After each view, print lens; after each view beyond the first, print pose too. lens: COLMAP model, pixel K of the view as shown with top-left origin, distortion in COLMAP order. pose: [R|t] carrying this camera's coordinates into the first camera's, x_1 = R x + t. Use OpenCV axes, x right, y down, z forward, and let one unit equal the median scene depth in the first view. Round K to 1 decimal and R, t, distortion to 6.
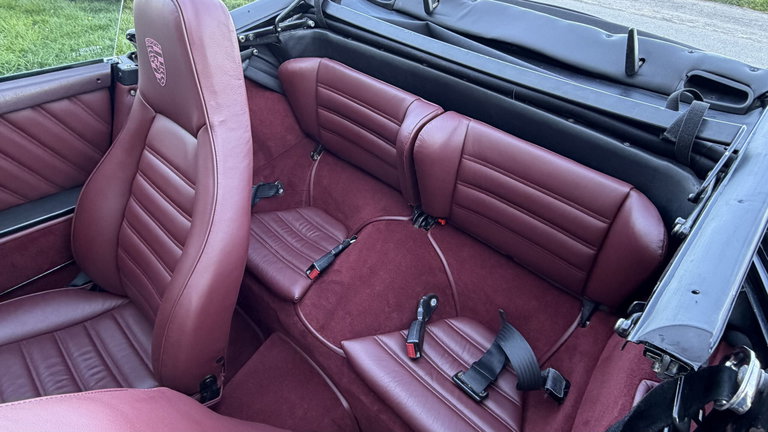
lens RADIAL K [[423.2, 0, 384.4], [0, 423.2, 216.3], [0, 0, 1]] dist [0.002226, -0.002905]
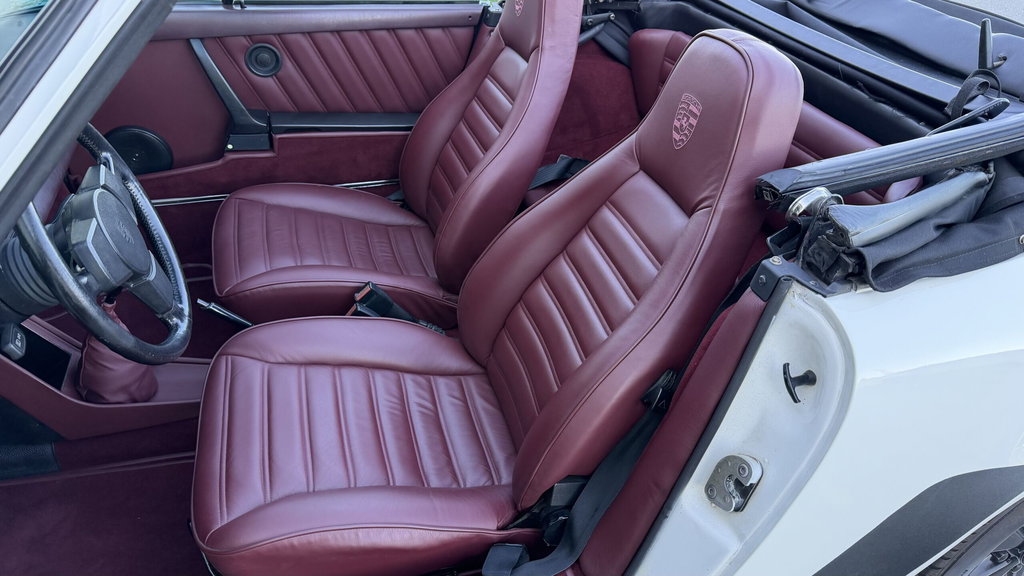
lens RADIAL K [[714.5, 0, 511.5], [0, 714.5, 288.3], [0, 0, 1]] dist [0.012576, -0.003605]
pose [[0.871761, 0.273896, -0.406218, 0.379840], [-0.315985, 0.947965, -0.038945, 0.390406], [0.374413, 0.162309, 0.912946, -0.561169]]
